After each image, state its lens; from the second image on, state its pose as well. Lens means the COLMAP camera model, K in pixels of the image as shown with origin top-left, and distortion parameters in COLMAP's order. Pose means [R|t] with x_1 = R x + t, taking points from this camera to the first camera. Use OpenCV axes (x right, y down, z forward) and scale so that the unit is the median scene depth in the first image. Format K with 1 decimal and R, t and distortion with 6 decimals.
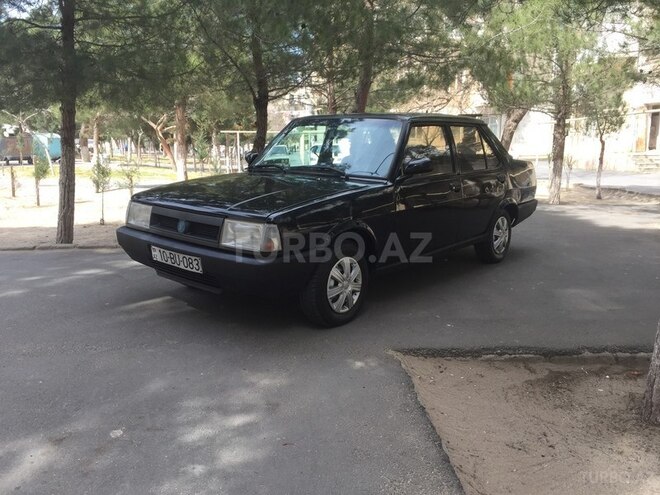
lens RADIAL K [[576.4, 0, 330.0], [0, 576.4, 247.5], [0, 0, 1]] dist [0.029083, -0.010251]
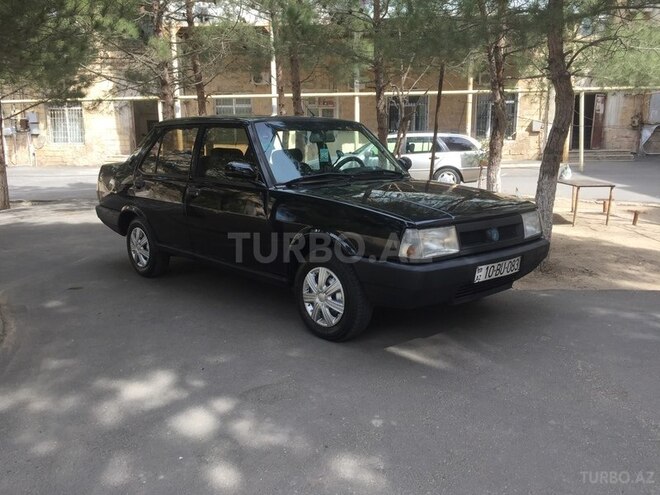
lens RADIAL K [[576.4, 0, 330.0], [0, 576.4, 247.5], [0, 0, 1]] dist [0.029083, -0.010251]
pose [[0.111203, -0.196096, 0.974259, -1.195850], [0.197326, 0.965177, 0.171745, -0.228804], [-0.974010, 0.173148, 0.146025, 1.102223]]
